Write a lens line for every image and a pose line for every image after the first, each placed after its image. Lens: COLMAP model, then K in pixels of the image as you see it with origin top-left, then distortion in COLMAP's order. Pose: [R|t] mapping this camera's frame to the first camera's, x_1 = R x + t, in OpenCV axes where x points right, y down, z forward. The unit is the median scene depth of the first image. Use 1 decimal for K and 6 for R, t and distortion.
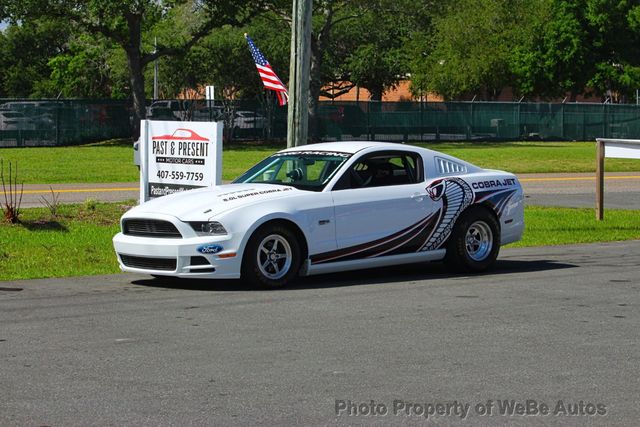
lens RADIAL K [[1649.4, 0, 320.0], [0, 1649.4, 213.5], [0, 0, 1]] dist [-0.388065, 0.412581]
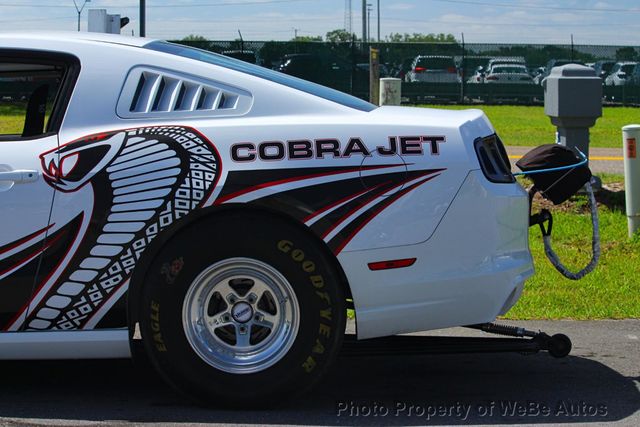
lens RADIAL K [[1623.6, 0, 320.0], [0, 1623.6, 213.5], [0, 0, 1]] dist [-0.428969, 0.740646]
pose [[0.747677, 0.053591, -0.661897, 0.323757], [-0.040296, 0.998563, 0.035331, -0.016502], [0.662839, 0.000255, 0.748762, 0.753667]]
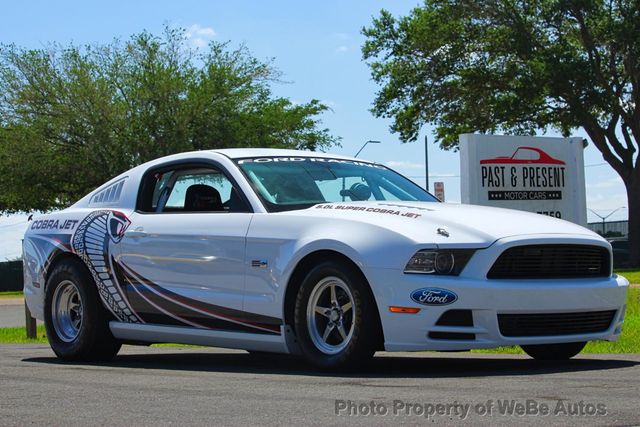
lens RADIAL K [[1623.6, 0, 320.0], [0, 1623.6, 213.5], [0, 0, 1]] dist [-0.428969, 0.740646]
pose [[-0.046216, -0.047870, -0.997784, 0.631613], [-0.021768, 0.998662, -0.046904, 0.008404], [0.998694, 0.019552, -0.047197, 1.056595]]
